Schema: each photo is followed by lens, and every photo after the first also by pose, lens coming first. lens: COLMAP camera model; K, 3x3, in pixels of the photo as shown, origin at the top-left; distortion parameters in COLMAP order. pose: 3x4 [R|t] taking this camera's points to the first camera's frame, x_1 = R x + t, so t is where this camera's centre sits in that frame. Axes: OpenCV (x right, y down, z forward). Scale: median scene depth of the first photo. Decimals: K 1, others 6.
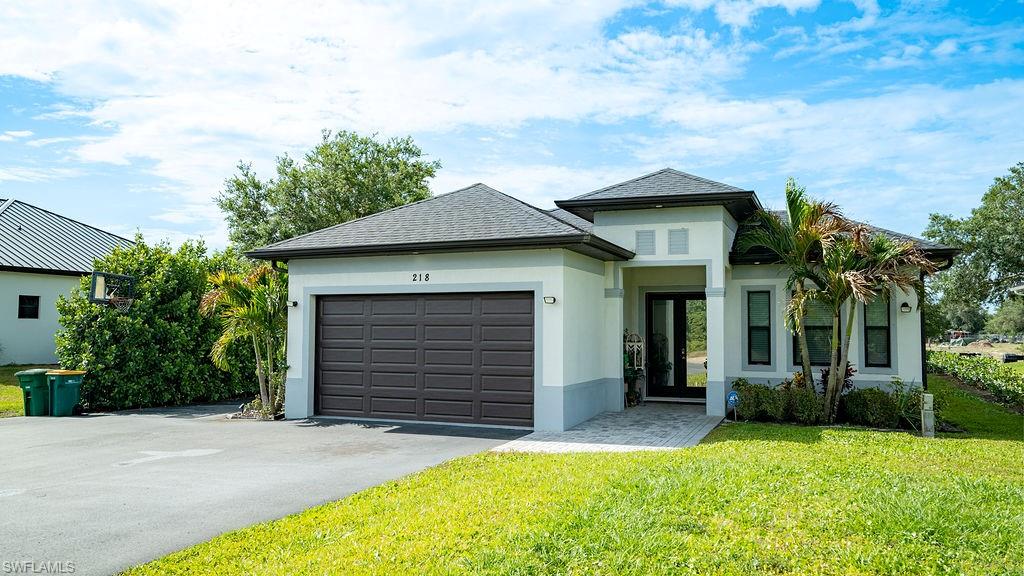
lens RADIAL K [[768.8, 0, 508.4], [0, 768.8, 290.3], [0, 0, 1]] dist [0.015800, 0.035505]
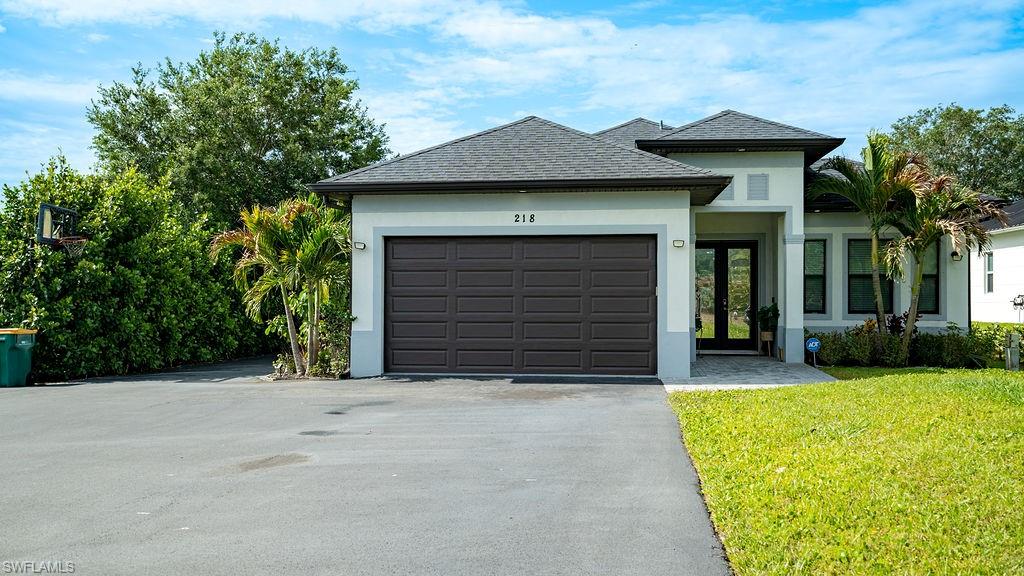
lens RADIAL K [[990.9, 0, 503.7], [0, 990.9, 285.9], [0, 0, 1]] dist [0.060862, 0.000000]
pose [[0.960443, 0.001786, 0.278470, -0.419280], [-0.012061, 0.999308, 0.035192, 0.020259], [-0.278214, -0.037159, 0.959800, -0.120871]]
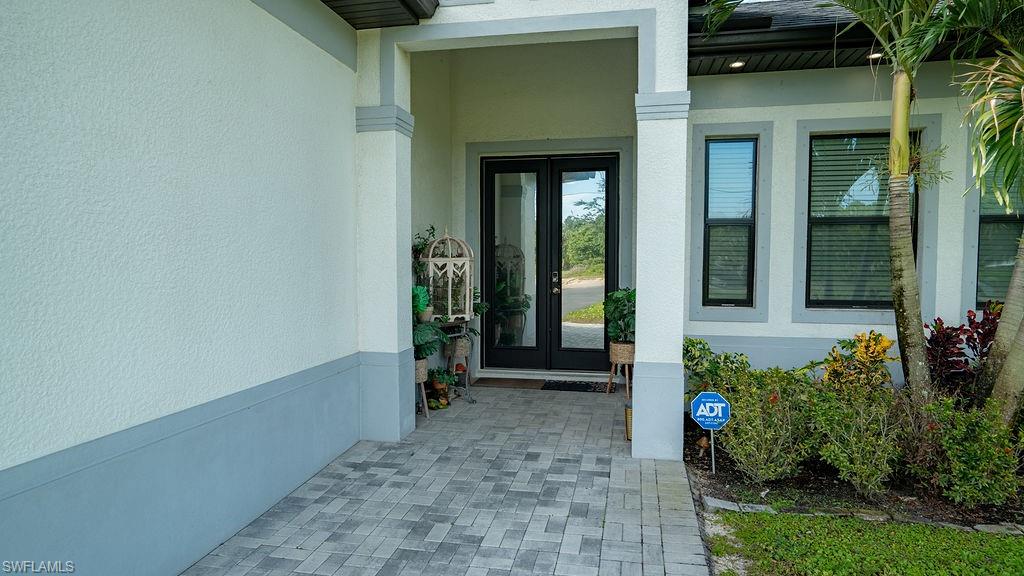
lens RADIAL K [[601.5, 0, 515.8], [0, 601.5, 284.5], [0, 0, 1]] dist [0.000956, 0.008635]
pose [[0.980824, -0.010253, 0.194626, 0.140874], [-0.008293, 0.995515, 0.094235, 0.052960], [-0.194720, -0.094042, 0.976340, 0.693364]]
